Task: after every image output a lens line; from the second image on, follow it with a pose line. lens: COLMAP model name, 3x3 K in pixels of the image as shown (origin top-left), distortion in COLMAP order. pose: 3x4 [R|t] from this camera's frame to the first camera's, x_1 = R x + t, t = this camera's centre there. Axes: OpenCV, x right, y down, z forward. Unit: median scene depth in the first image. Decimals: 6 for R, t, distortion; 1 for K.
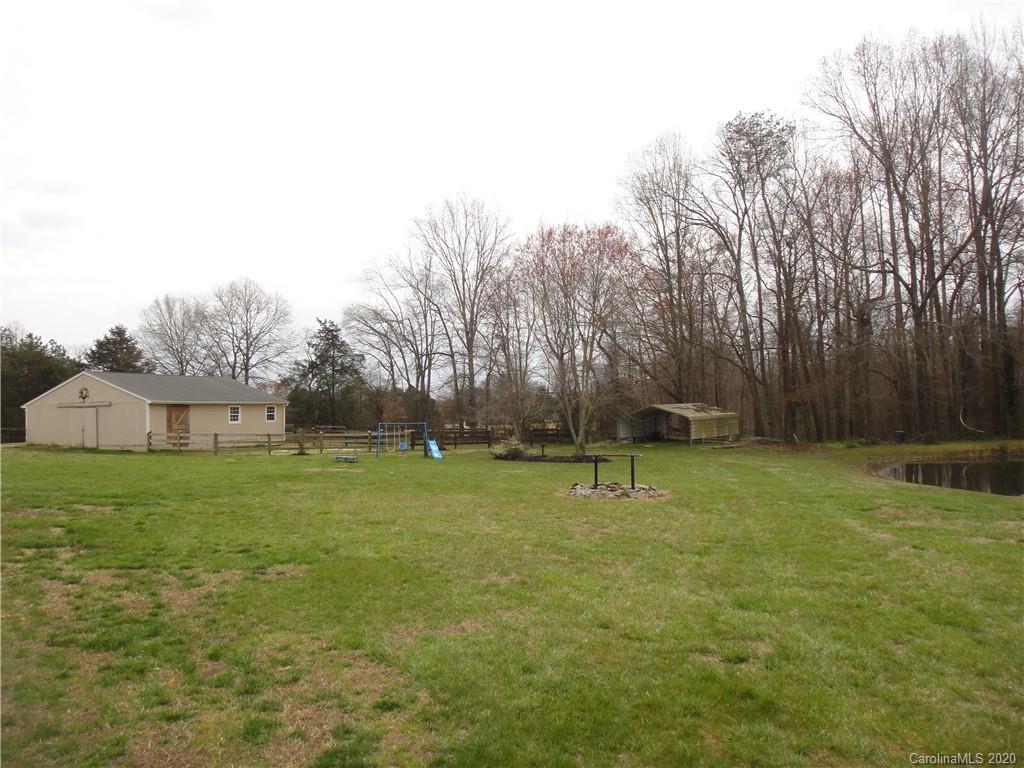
lens RADIAL K [[705.6, 0, 514.8], [0, 705.6, 386.9], [0, 0, 1]] dist [-0.003146, -0.001576]
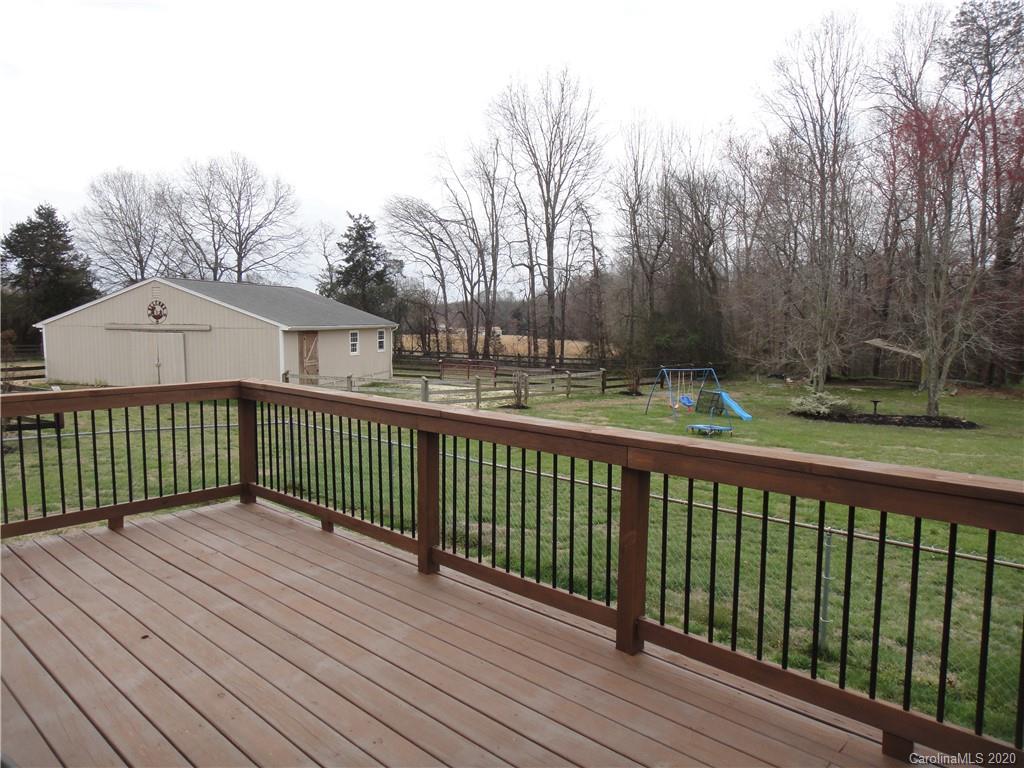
lens RADIAL K [[705.6, 0, 514.9], [0, 705.6, 378.3], [0, 0, 1]] dist [-0.003146, -0.001576]
pose [[0.977764, 0.009109, 0.209512, -0.289384], [-0.034178, 0.992620, 0.116350, -0.011236], [-0.206906, -0.120924, 0.970859, 0.187543]]
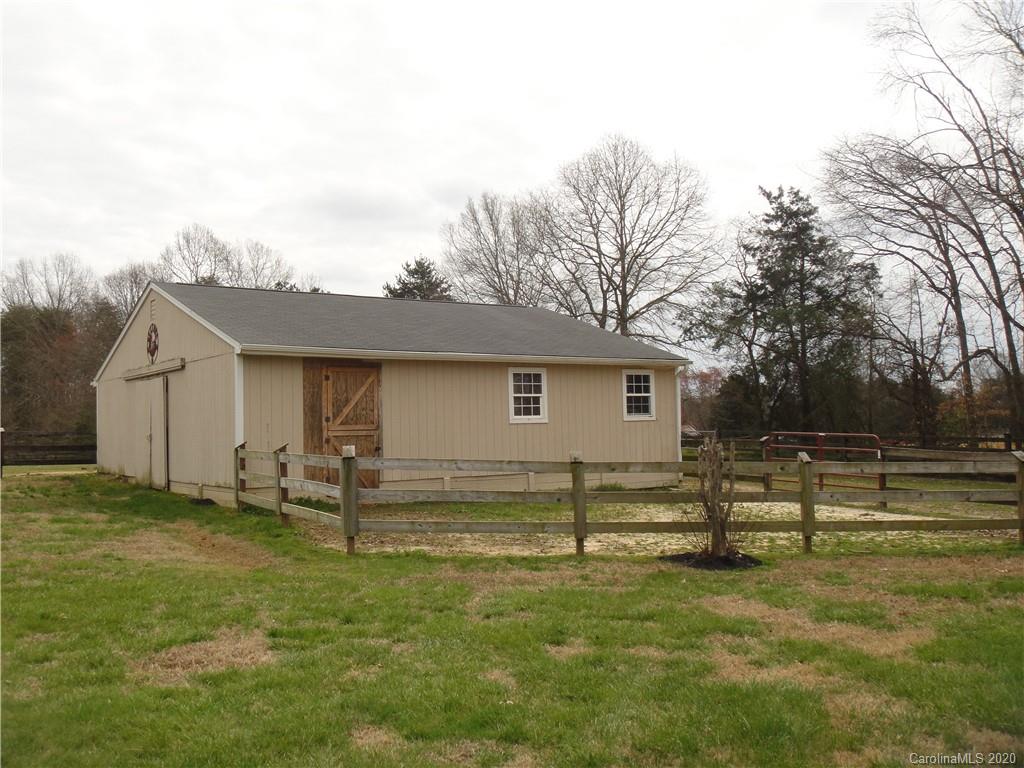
lens RADIAL K [[952.5, 0, 510.4], [0, 952.5, 374.4], [0, 0, 1]] dist [-0.008378, 0.000000]
pose [[0.863208, -0.027138, -0.504118, -0.133076], [0.021920, 0.999627, -0.016279, 0.027369], [0.504372, 0.003001, 0.863481, 0.454878]]
